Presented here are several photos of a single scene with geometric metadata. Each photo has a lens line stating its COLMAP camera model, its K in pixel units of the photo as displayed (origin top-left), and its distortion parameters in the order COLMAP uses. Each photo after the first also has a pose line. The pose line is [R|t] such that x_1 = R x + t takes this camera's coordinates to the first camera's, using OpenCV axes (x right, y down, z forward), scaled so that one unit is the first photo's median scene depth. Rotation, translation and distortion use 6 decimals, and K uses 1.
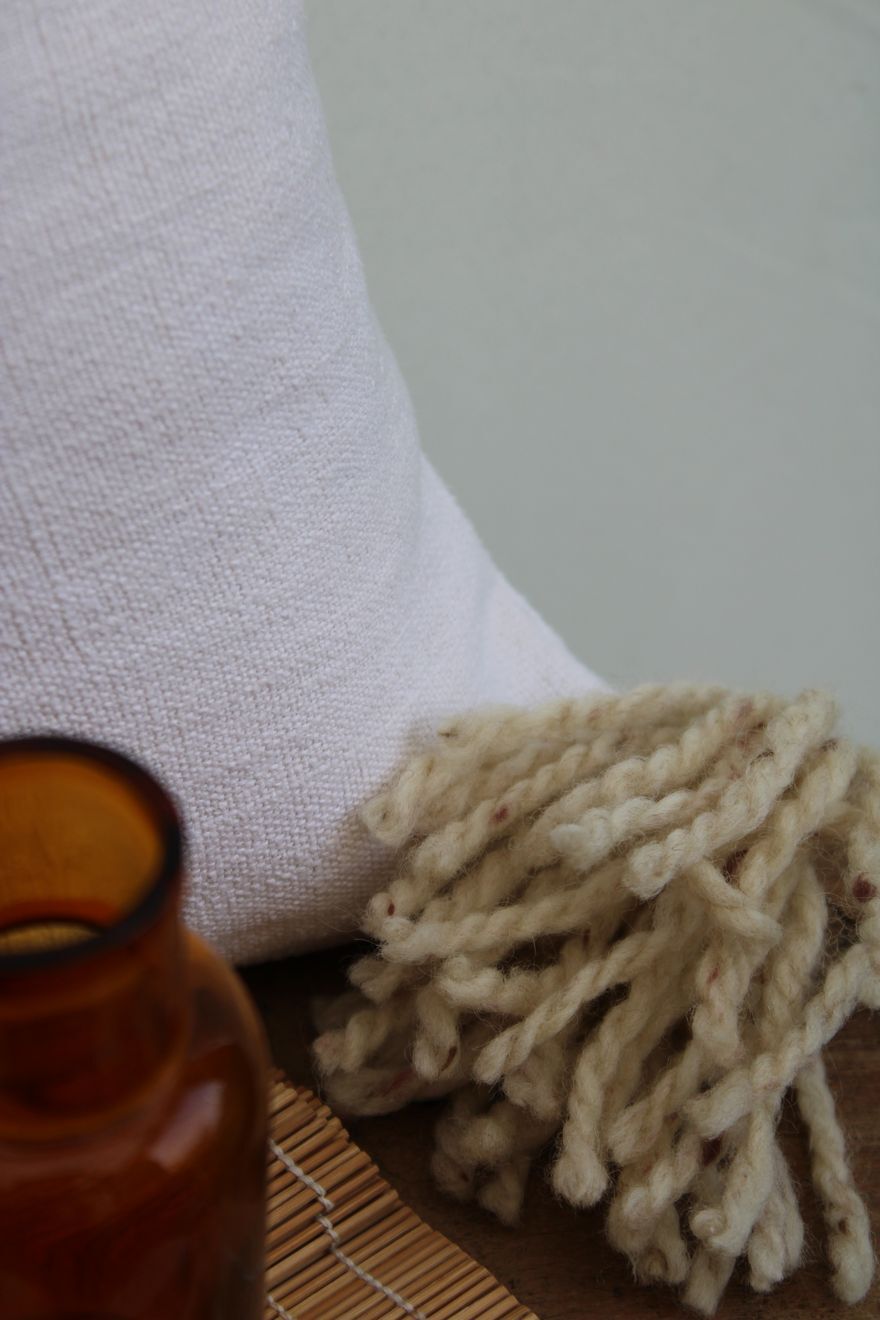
lens RADIAL K [[3319.8, 0, 439.4], [0, 3319.8, 661.0], [0, 0, 1]] dist [0.088327, -0.082791]
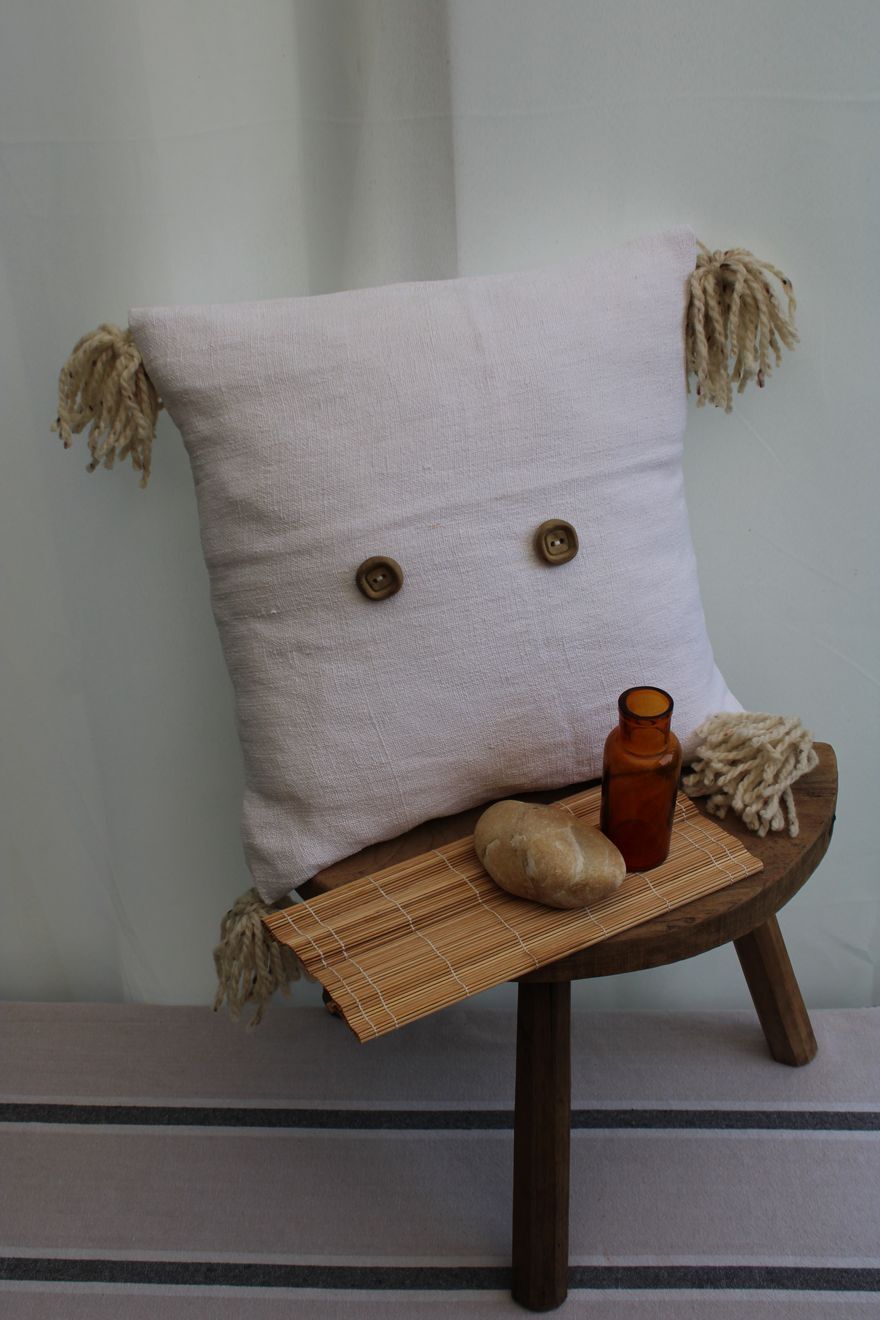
lens RADIAL K [[1584.4, 0, 441.4], [0, 1584.4, 687.3], [0, 0, 1]] dist [-0.013690, -0.011197]
pose [[0.984025, 0.067829, -0.164605, -0.013930], [-0.087651, 0.989338, -0.116305, 0.285109], [0.154962, 0.128874, 0.979479, -1.319597]]
